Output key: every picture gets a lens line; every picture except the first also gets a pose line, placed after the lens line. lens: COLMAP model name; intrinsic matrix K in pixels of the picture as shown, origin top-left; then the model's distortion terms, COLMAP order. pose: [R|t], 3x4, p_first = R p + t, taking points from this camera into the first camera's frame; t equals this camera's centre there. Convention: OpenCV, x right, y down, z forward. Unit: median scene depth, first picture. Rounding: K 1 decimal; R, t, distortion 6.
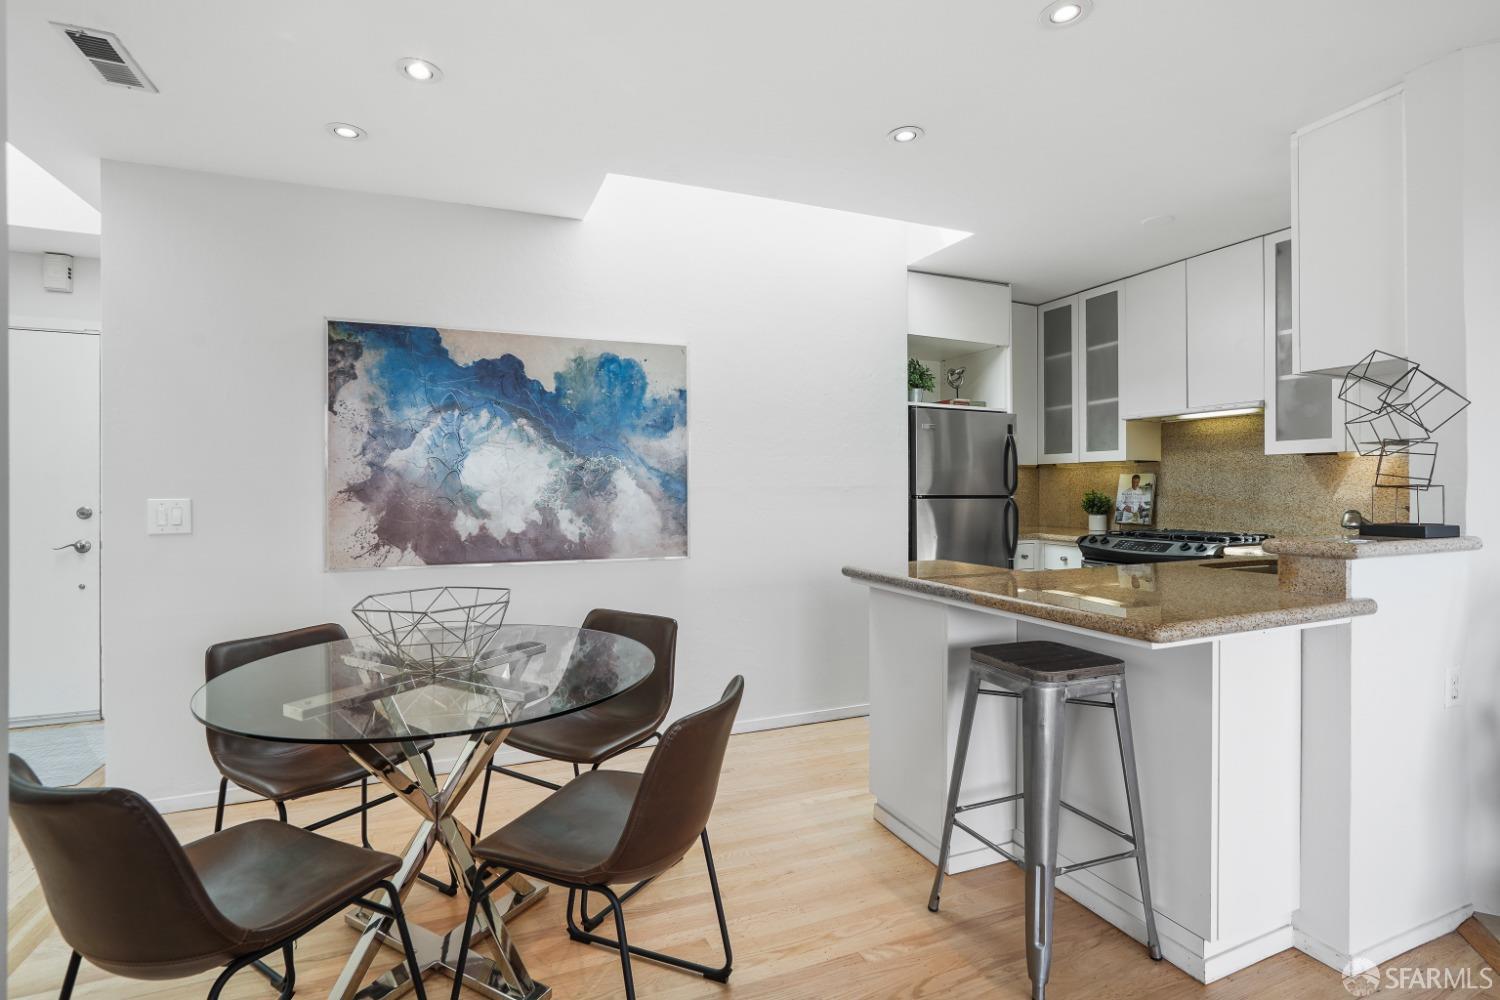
lens RADIAL K [[696.2, 0, 737.2], [0, 696.2, 498.8], [0, 0, 1]] dist [-0.029570, 0.000564]
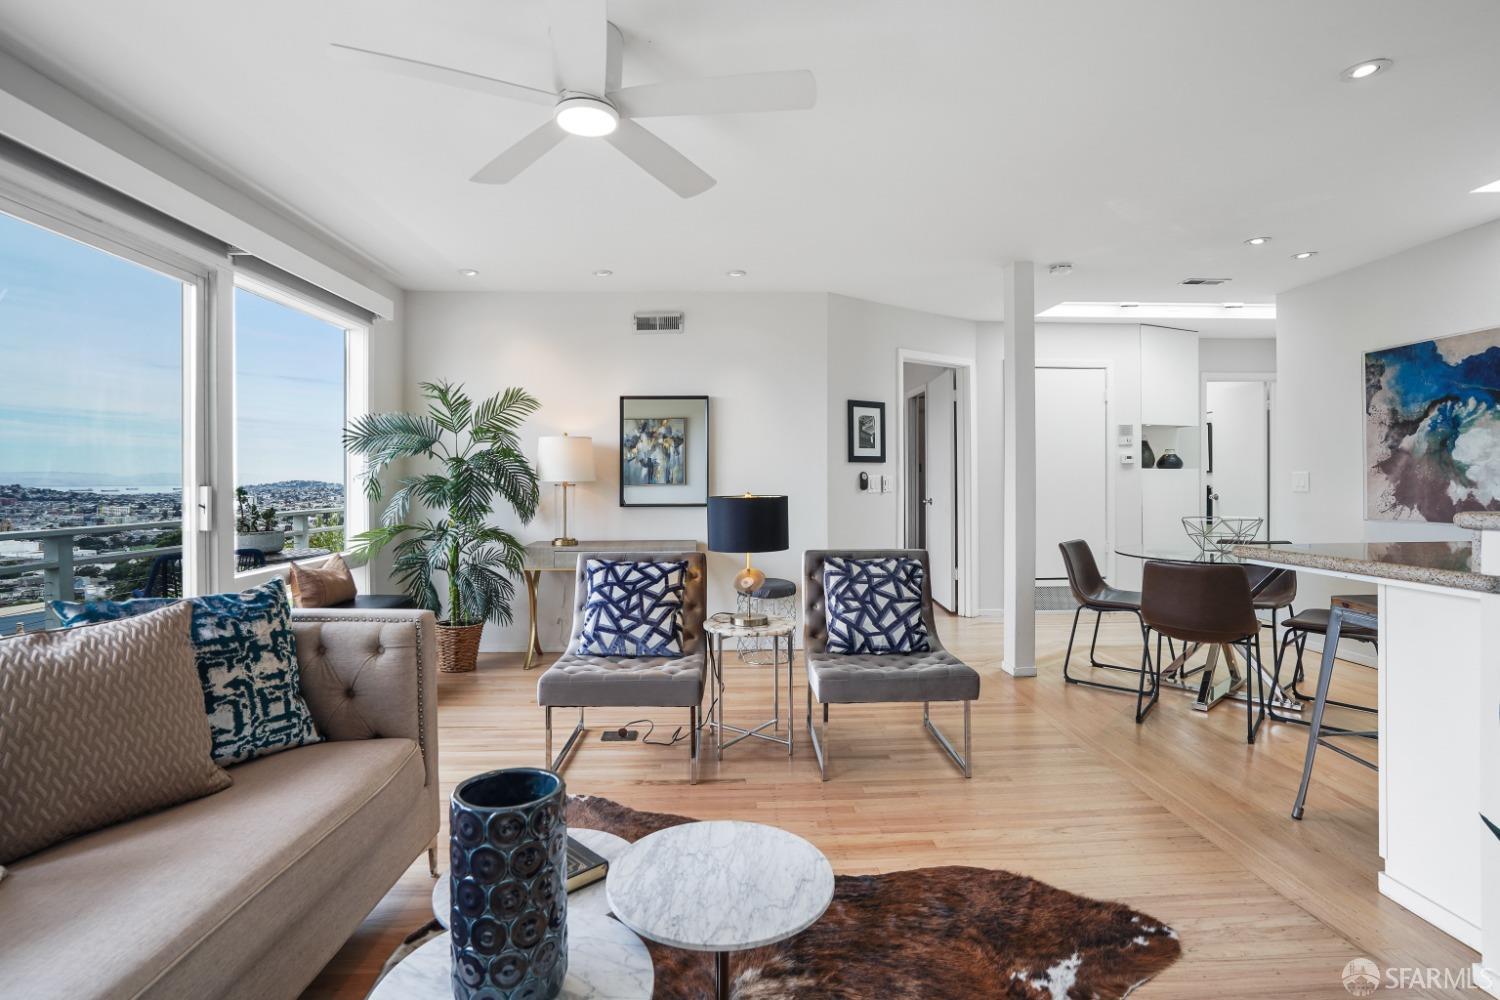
lens RADIAL K [[708.9, 0, 744.1], [0, 708.9, 481.7], [0, 0, 1]] dist [-0.030069, 0.001011]
pose [[-0.338042, 0.008050, -0.941097, 1.019498], [-0.001001, 0.999960, 0.008913, 0.007805], [0.941131, 0.003955, -0.338020, 0.180204]]
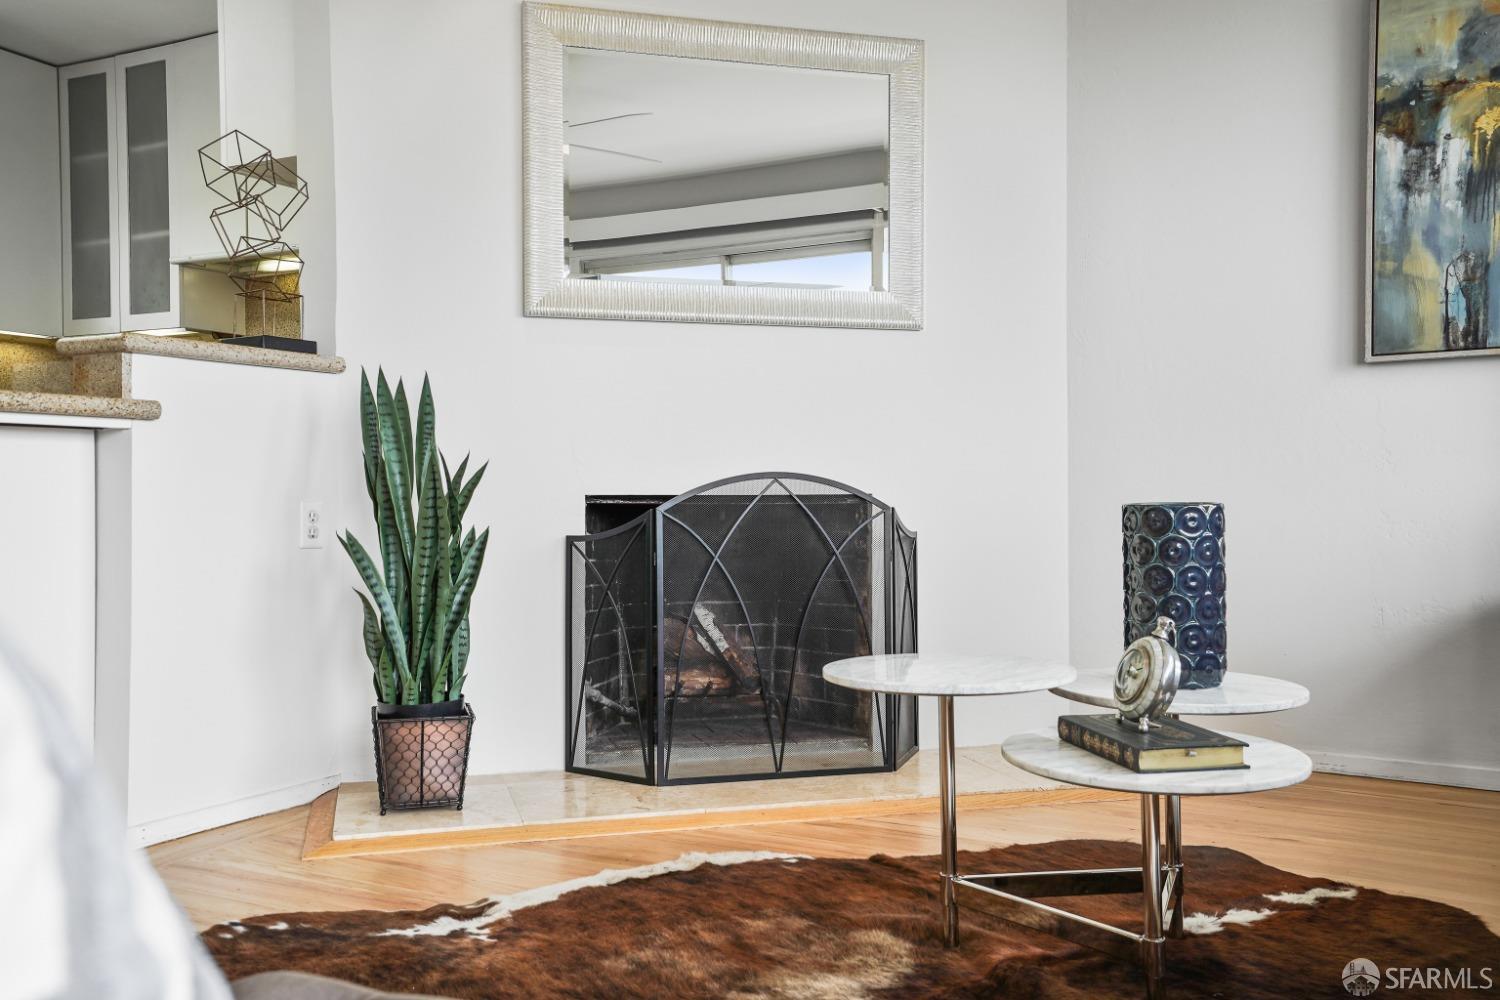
lens RADIAL K [[1347.7, 0, 742.2], [0, 1347.7, 495.9], [0, 0, 1]] dist [0.057659, 0.120610]
pose [[0.788092, 0.002630, 0.615552, 0.217492], [0.005797, 0.999915, -0.011695, 0.140150], [-0.615531, 0.012785, 0.788009, -0.393213]]
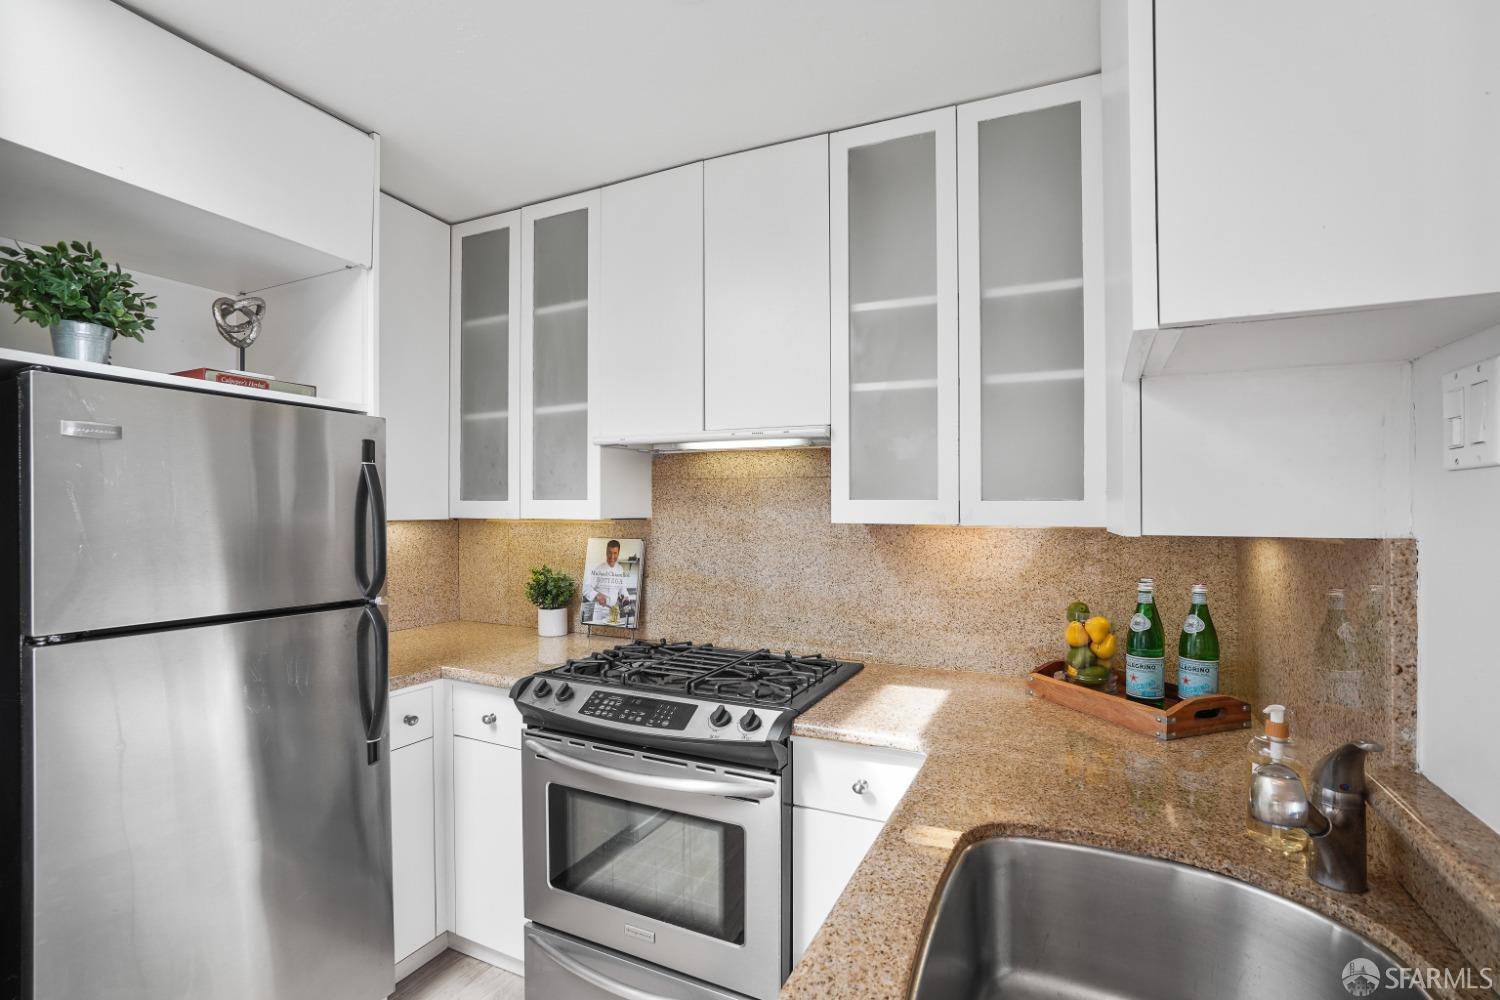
lens RADIAL K [[704.1, 0, 742.2], [0, 704.1, 506.8], [0, 0, 1]] dist [-0.045723, 0.026025]
pose [[0.738009, 0.003424, 0.674783, 0.313920], [0.003785, 0.999950, -0.009213, -0.069525], [-0.674781, 0.009353, 0.737959, 0.593893]]
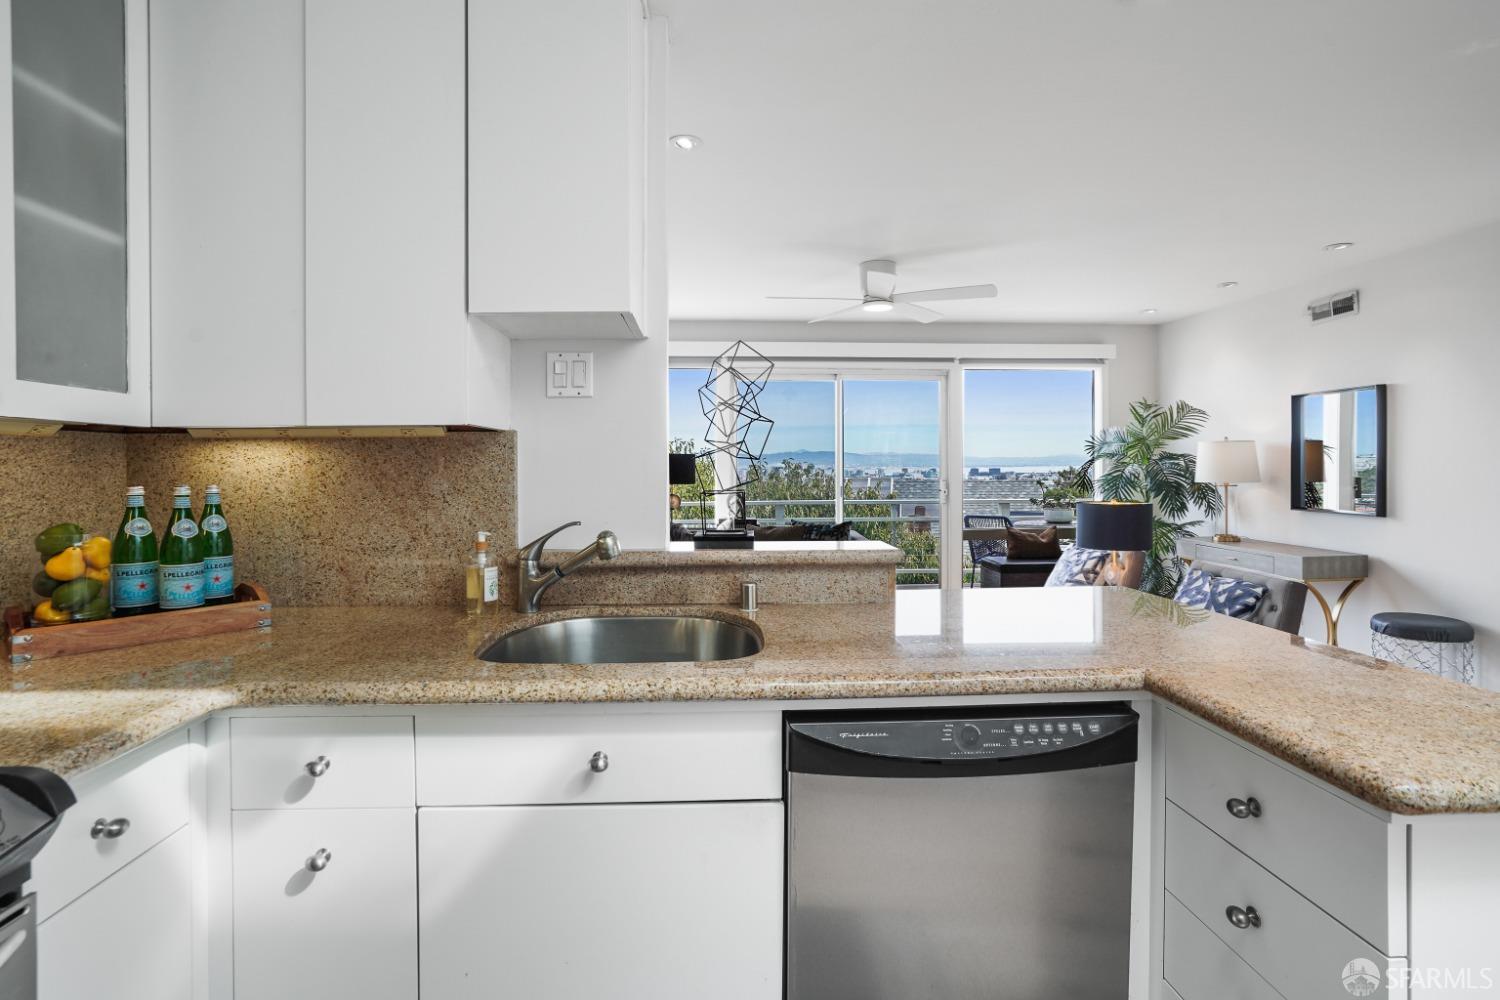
lens RADIAL K [[708.9, 0, 744.1], [0, 708.9, 481.7], [0, 0, 1]] dist [-0.030069, 0.001011]
pose [[-0.946582, -0.003256, 0.322448, 0.349166], [0.008160, 0.999387, 0.034046, -0.038046], [-0.322361, 0.034858, -0.945975, 1.044229]]
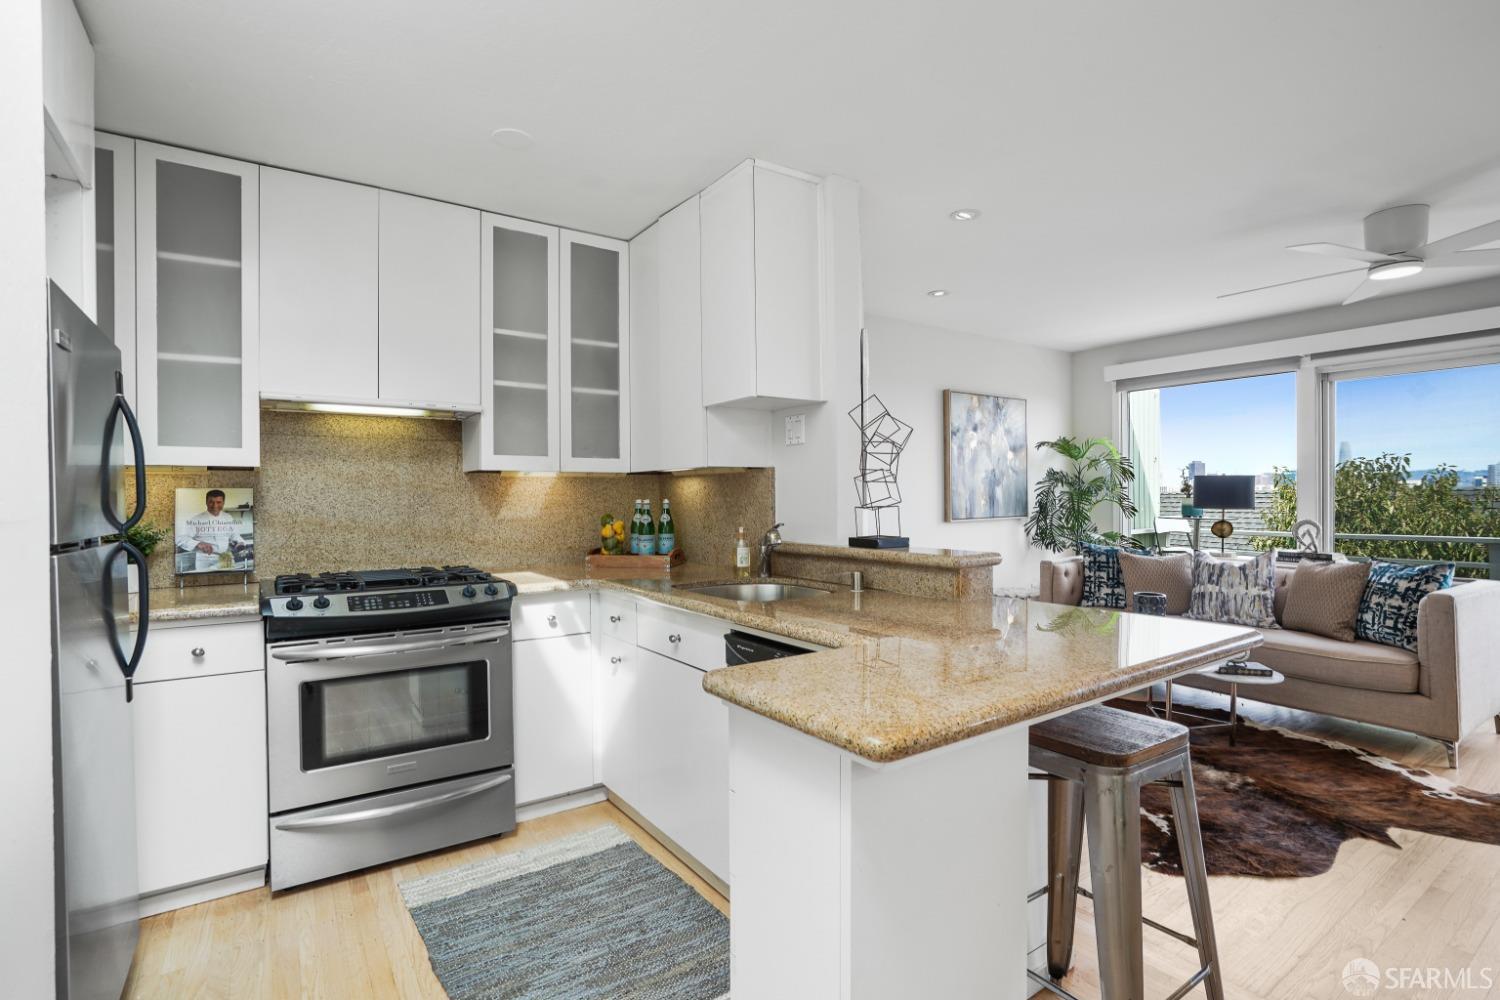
lens RADIAL K [[721.1, 0, 751.7], [0, 721.1, 489.5], [0, 0, 1]] dist [-0.050027, 0.028800]
pose [[-0.223506, 0.013137, 0.974614, -0.151902], [0.019037, 0.999777, -0.009111, -0.025231], [-0.974517, 0.016517, -0.223706, 0.829658]]
